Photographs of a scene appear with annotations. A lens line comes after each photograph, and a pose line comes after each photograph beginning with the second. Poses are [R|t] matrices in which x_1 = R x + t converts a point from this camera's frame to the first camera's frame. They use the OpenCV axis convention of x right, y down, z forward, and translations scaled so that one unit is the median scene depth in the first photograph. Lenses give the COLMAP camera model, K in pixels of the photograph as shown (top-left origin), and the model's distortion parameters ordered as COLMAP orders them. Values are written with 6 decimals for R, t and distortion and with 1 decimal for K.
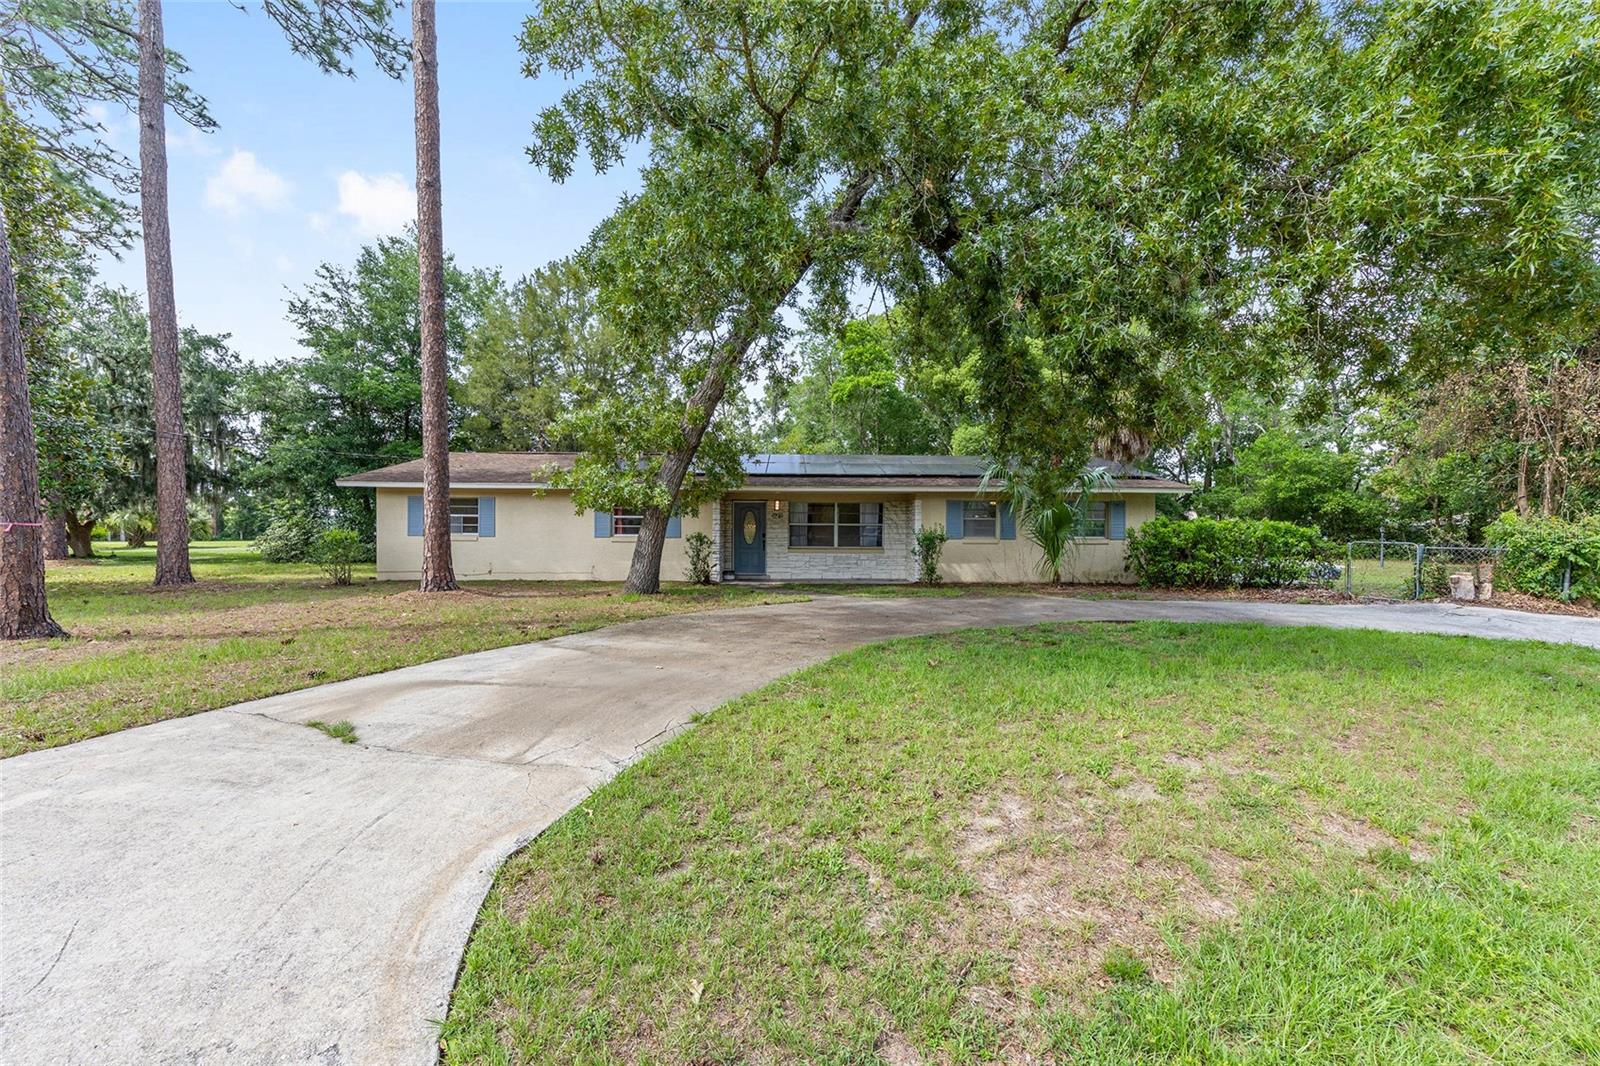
lens RADIAL K [[630.0, 0, 801.9], [0, 630.0, 531.9], [0, 0, 1]] dist [-0.001022, -0.000018]
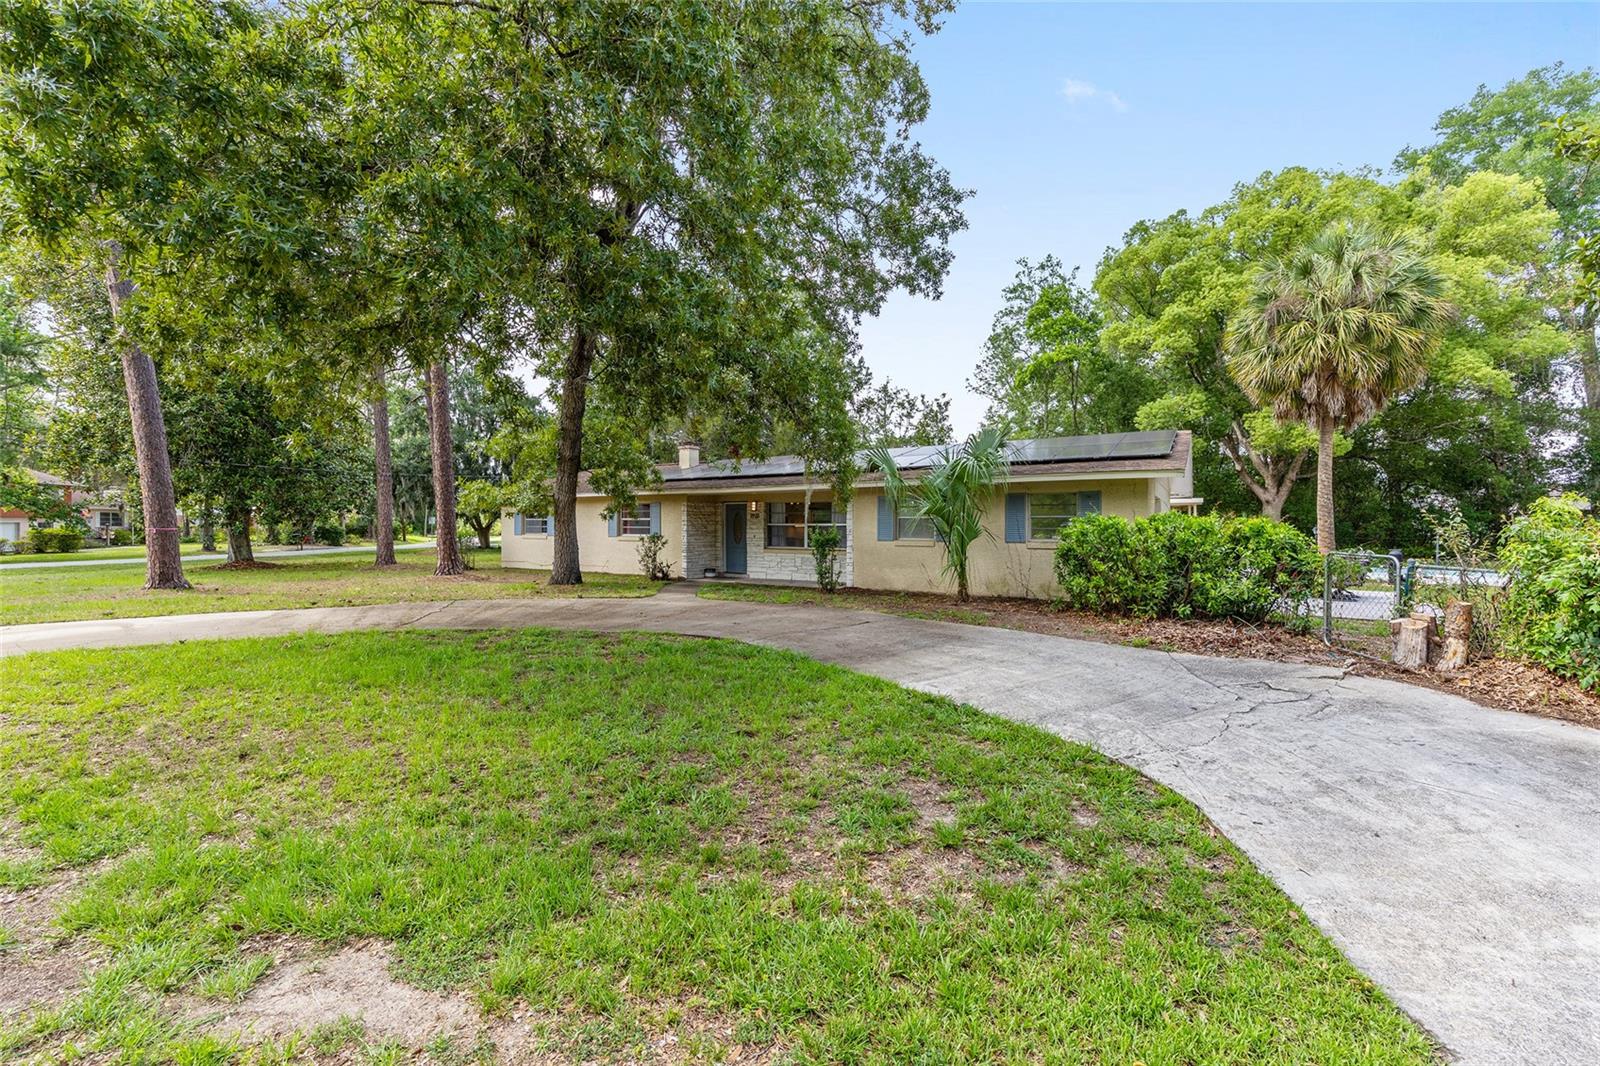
lens RADIAL K [[630.0, 0, 803.8], [0, 630.0, 530.9], [0, 0, 1]] dist [-0.001022, -0.000018]
pose [[0.835287, 0.000831, -0.549814, 0.607706], [0.000533, 0.999997, 0.002320, -0.004880], [0.549814, -0.002231, 0.835284, 0.189111]]
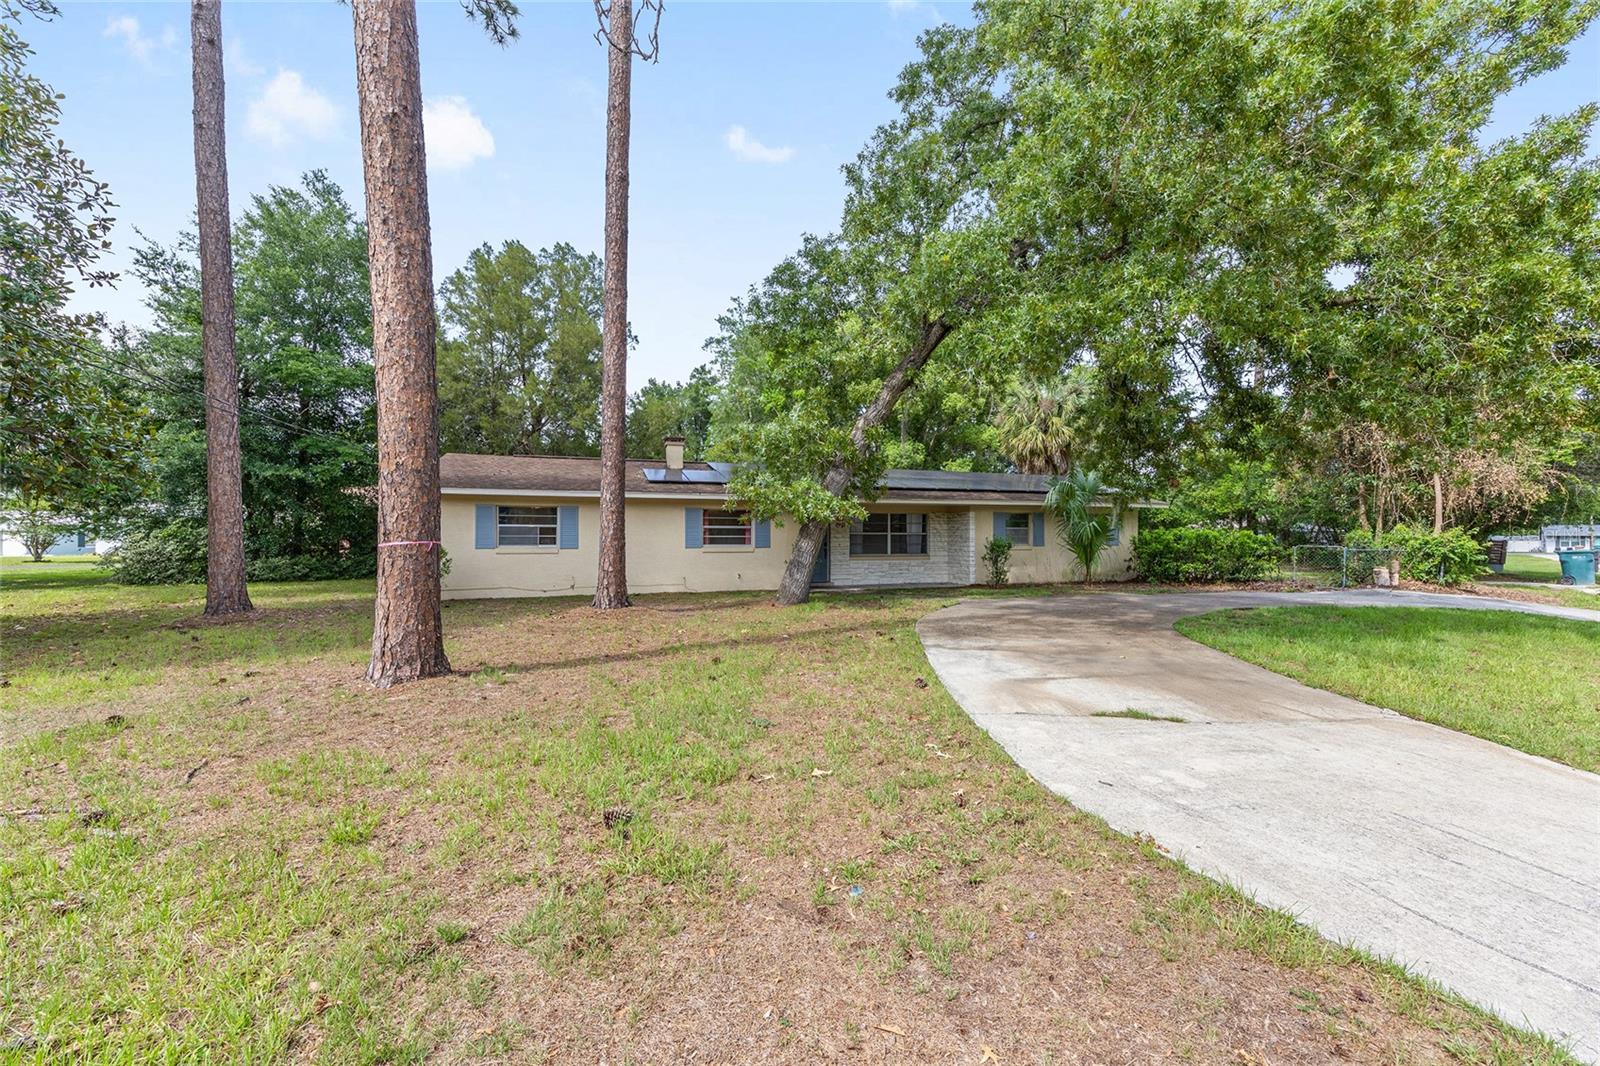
lens RADIAL K [[630.0, 0, 803.1], [0, 630.0, 534.2], [0, 0, 1]] dist [-0.001022, -0.000018]
pose [[0.955698, -0.004126, 0.294321, -0.417983], [0.005914, 0.999969, -0.005187, -0.006409], [-0.294291, 0.006698, 0.955692, 0.011420]]
